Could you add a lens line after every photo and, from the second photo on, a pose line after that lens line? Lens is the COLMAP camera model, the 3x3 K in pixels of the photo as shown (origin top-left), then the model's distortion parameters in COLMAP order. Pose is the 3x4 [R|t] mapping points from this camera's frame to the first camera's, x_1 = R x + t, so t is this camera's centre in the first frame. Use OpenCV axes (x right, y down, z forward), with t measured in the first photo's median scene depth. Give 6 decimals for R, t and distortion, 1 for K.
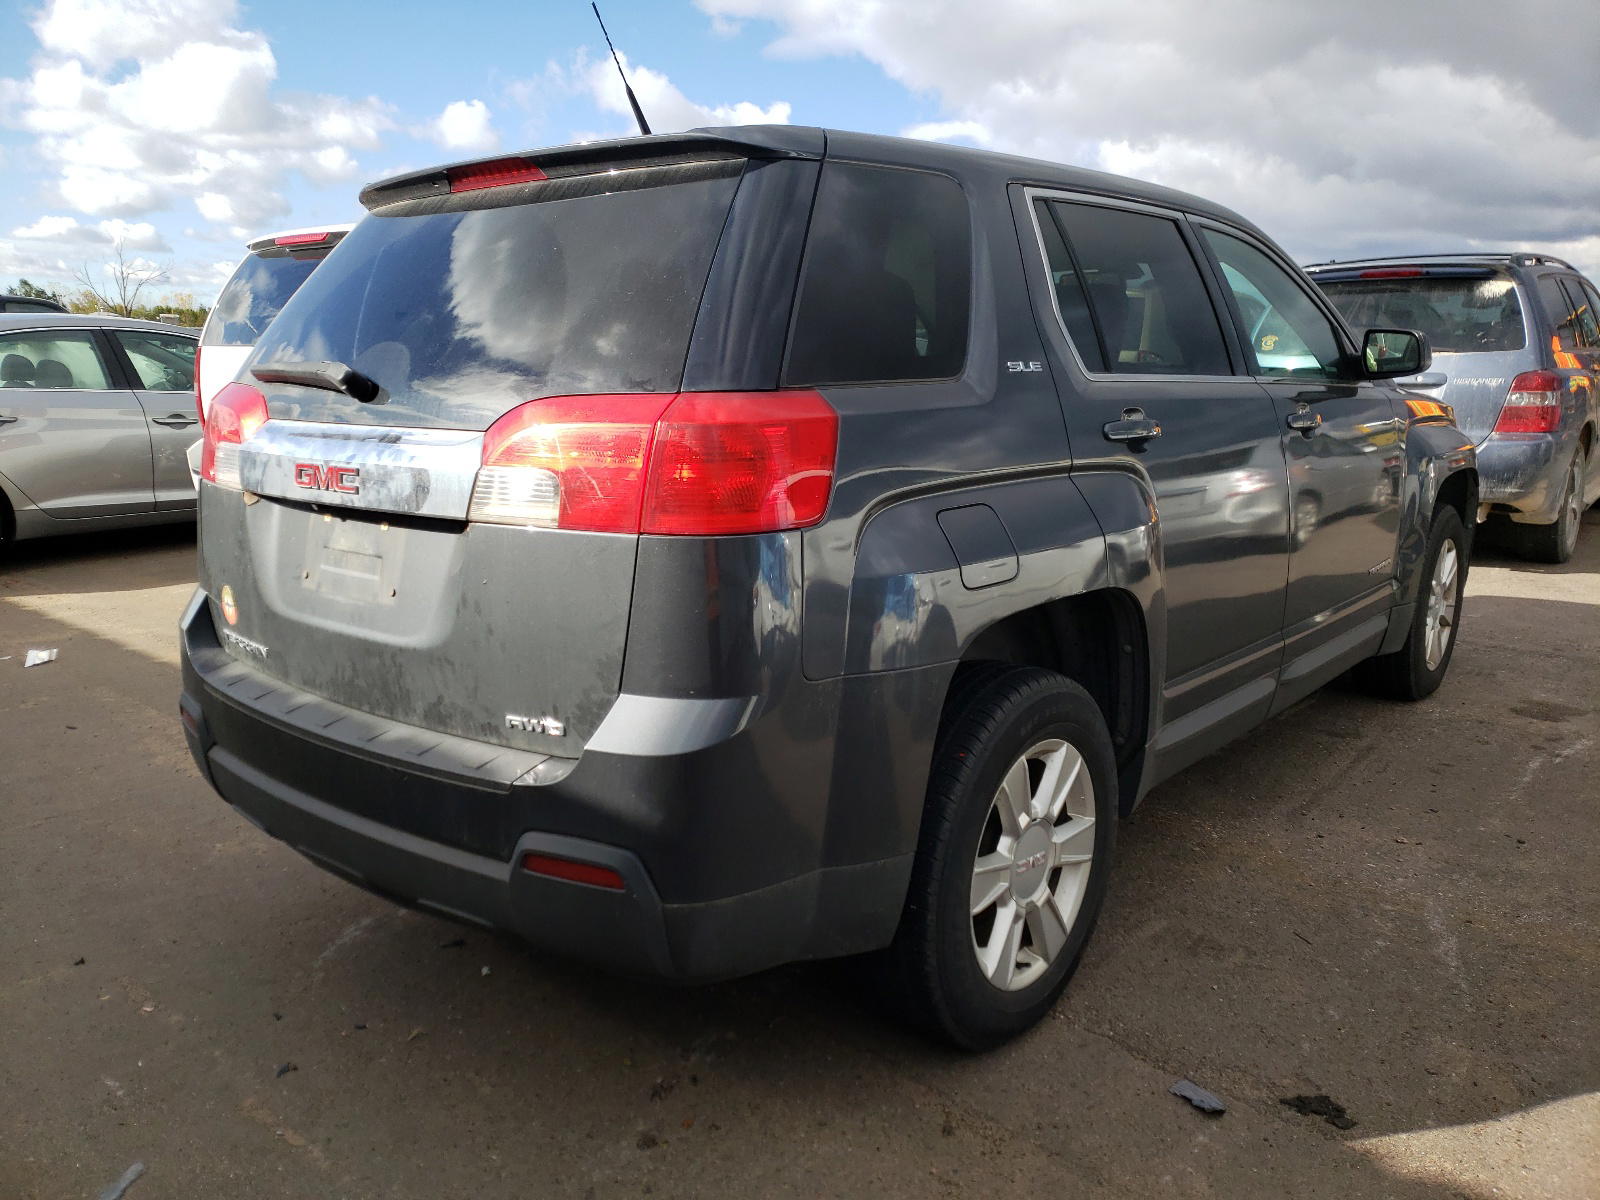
lens RADIAL K [[1227.7, 0, 762.8], [0, 1227.7, 600.1], [0, 0, 1]] dist [0.000799, -0.002010]
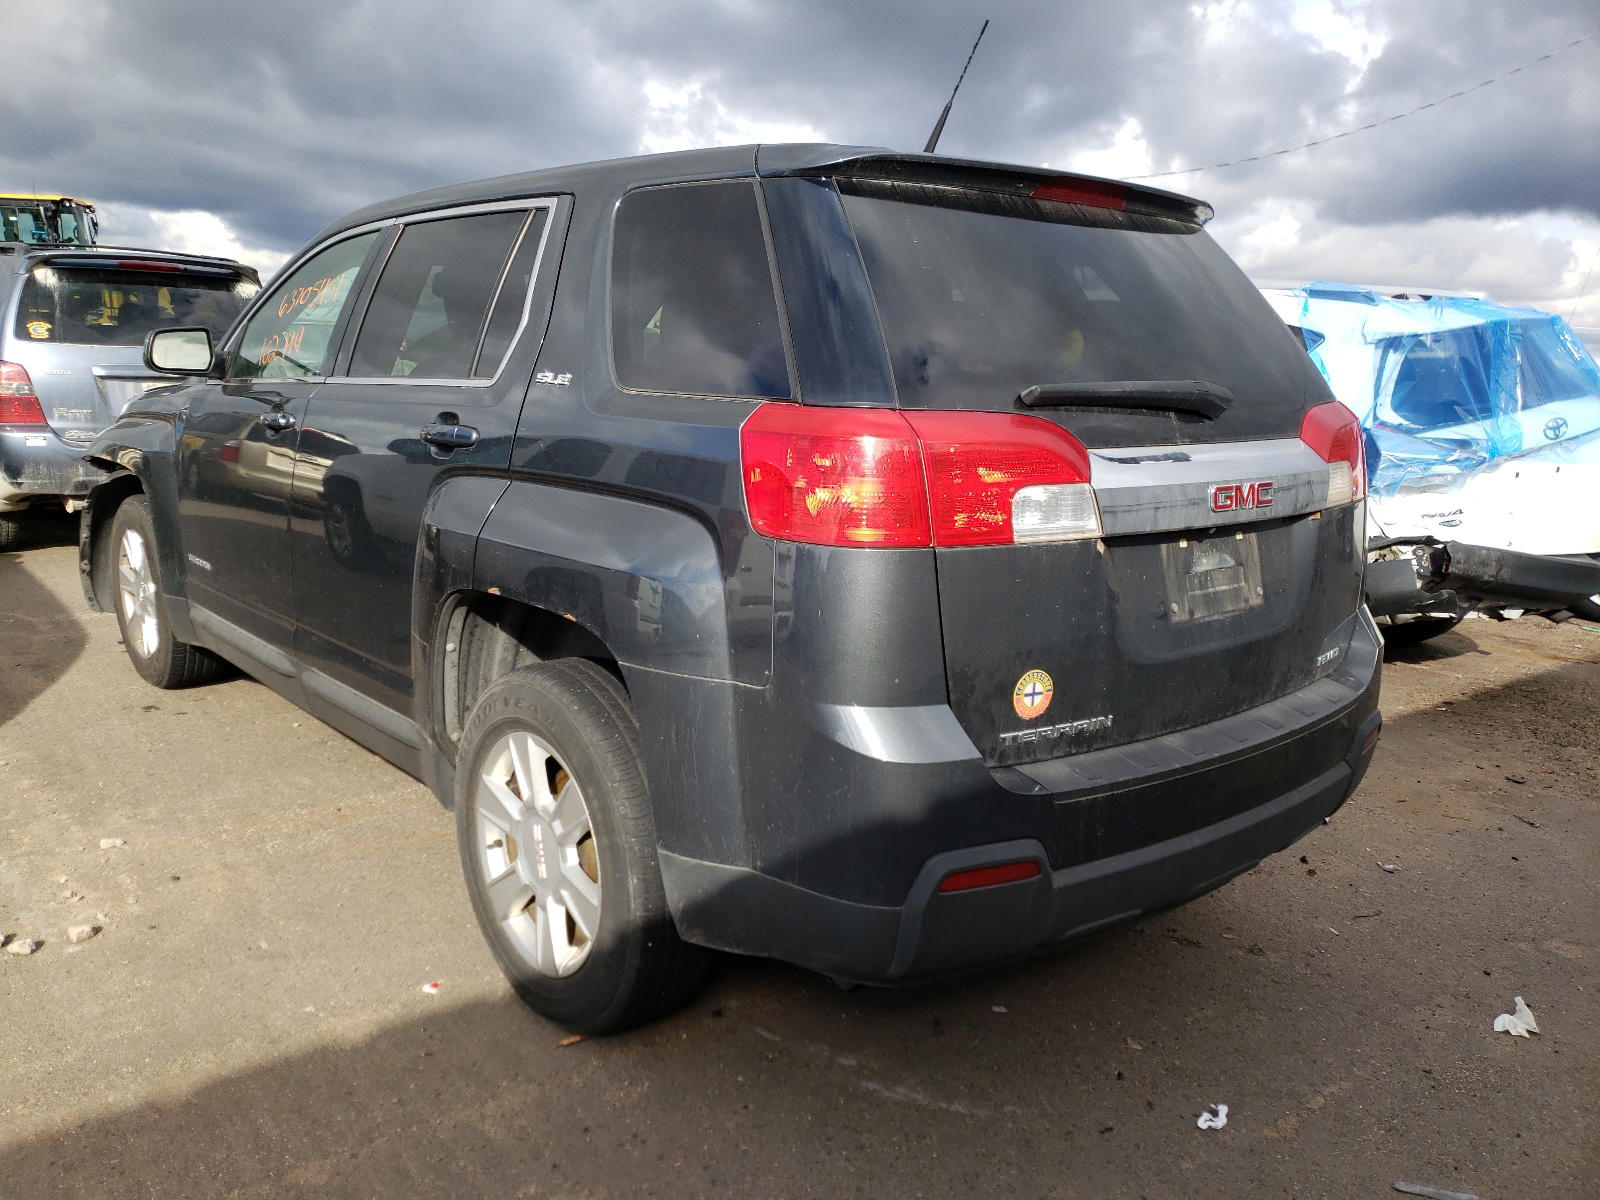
lens RADIAL K [[1227.7, 0, 762.8], [0, 1227.7, 600.1], [0, 0, 1]] dist [0.000799, -0.002010]
pose [[0.176969, -0.177107, 0.968150, -1.067709], [0.163466, 0.975303, 0.148535, -0.172791], [-0.970547, 0.131973, 0.201550, 0.891475]]
